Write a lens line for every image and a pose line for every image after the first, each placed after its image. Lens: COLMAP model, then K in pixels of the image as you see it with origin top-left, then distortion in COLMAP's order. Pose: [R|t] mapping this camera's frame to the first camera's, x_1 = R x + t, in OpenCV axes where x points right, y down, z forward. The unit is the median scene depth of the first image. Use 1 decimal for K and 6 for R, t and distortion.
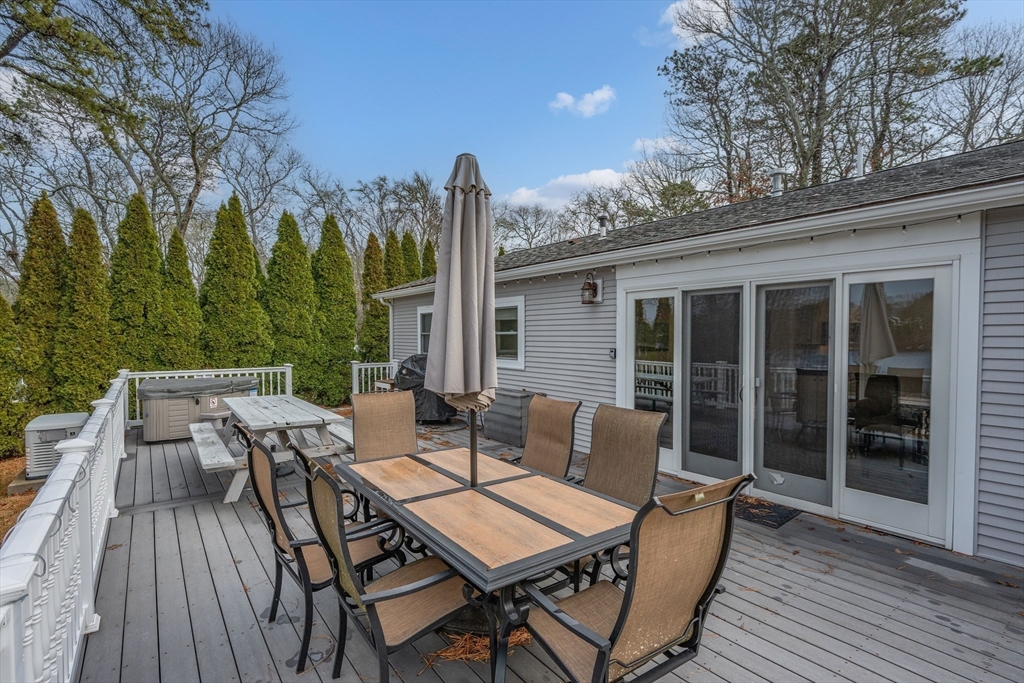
lens RADIAL K [[450.2, 0, 515.5], [0, 450.2, 345.6], [0, 0, 1]] dist [-0.002265, 0.000261]
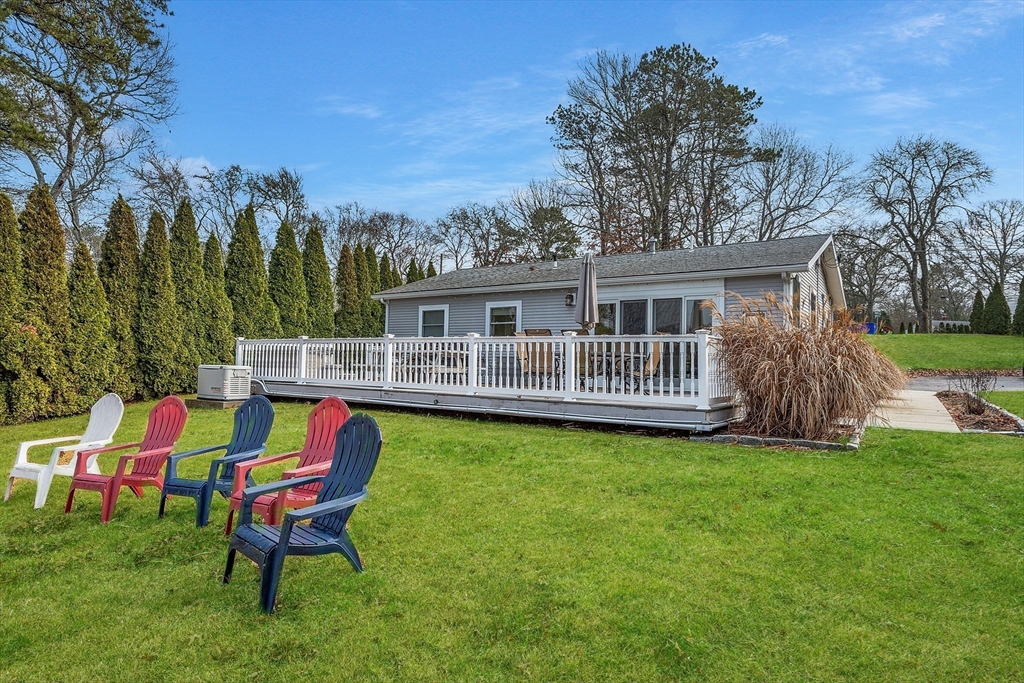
lens RADIAL K [[491.1, 0, 510.8], [0, 491.1, 336.4], [0, 0, 1]] dist [0.001574, 0.000656]
pose [[0.957630, 0.033392, 0.286060, -0.112875], [-0.015975, 0.997885, -0.063005, 0.029204], [-0.287558, 0.055766, 0.956138, -0.152820]]
